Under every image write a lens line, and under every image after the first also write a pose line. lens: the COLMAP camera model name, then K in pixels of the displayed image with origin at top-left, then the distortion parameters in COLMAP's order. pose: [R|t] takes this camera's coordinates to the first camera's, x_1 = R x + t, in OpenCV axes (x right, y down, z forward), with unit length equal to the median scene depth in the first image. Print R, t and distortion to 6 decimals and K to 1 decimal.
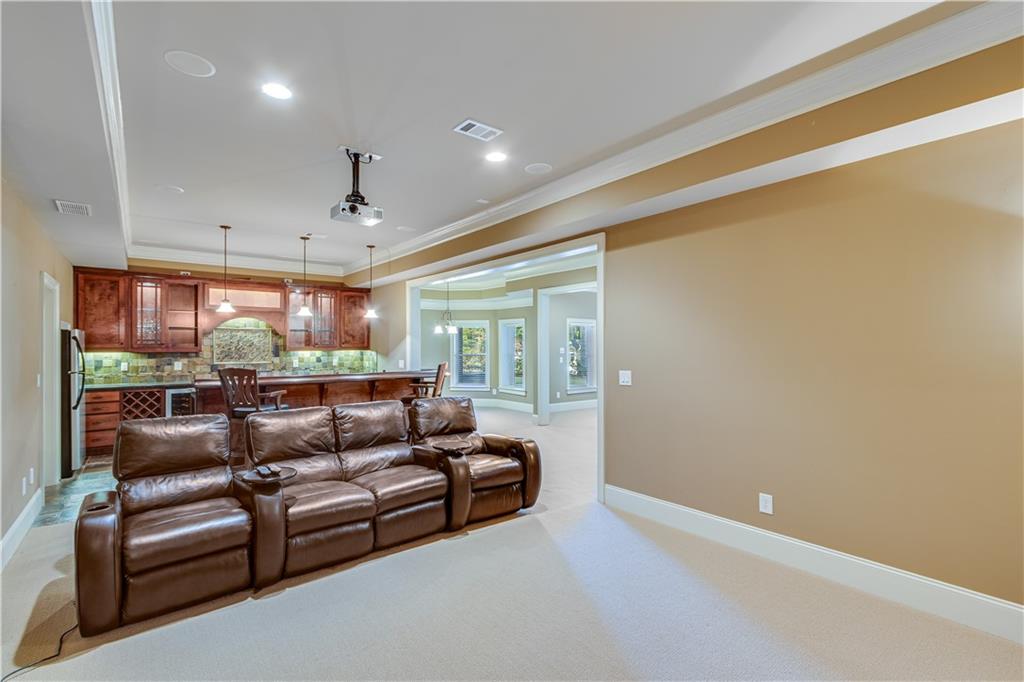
lens RADIAL K [[472.8, 0, 511.8], [0, 472.8, 344.2], [0, 0, 1]] dist [-0.000013, 0.000016]
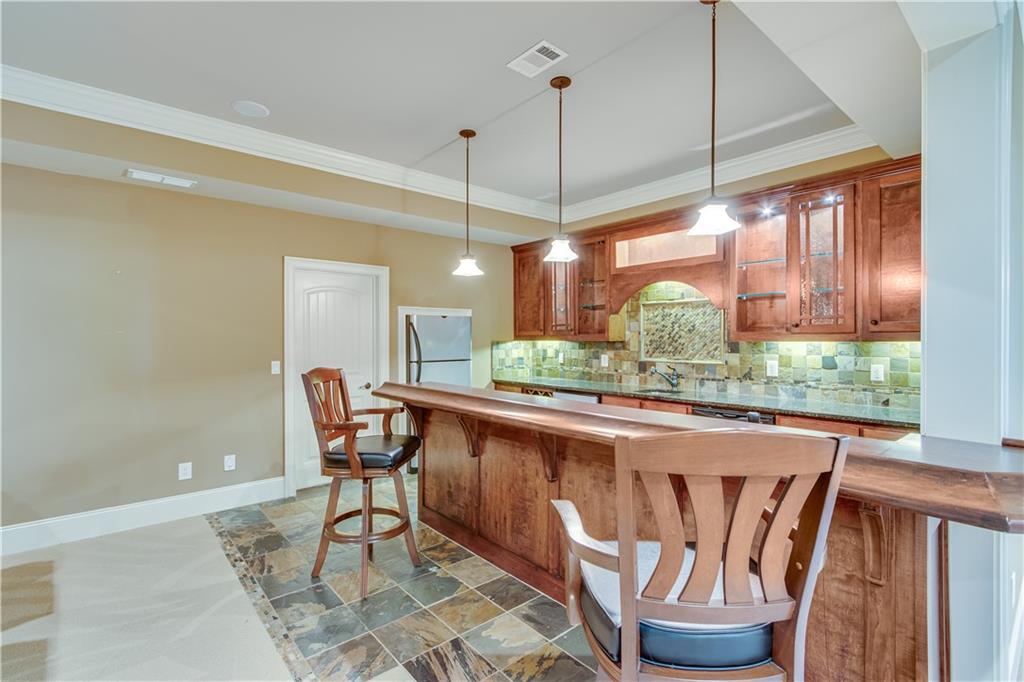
lens RADIAL K [[474.5, 0, 510.9], [0, 474.5, 340.3], [0, 0, 1]] dist [0.001838, 0.000100]
pose [[0.030940, 0.007508, -0.999493, 0.000386], [0.006461, 0.999949, 0.007711, 0.008419], [0.999500, -0.006697, 0.030890, 0.797603]]
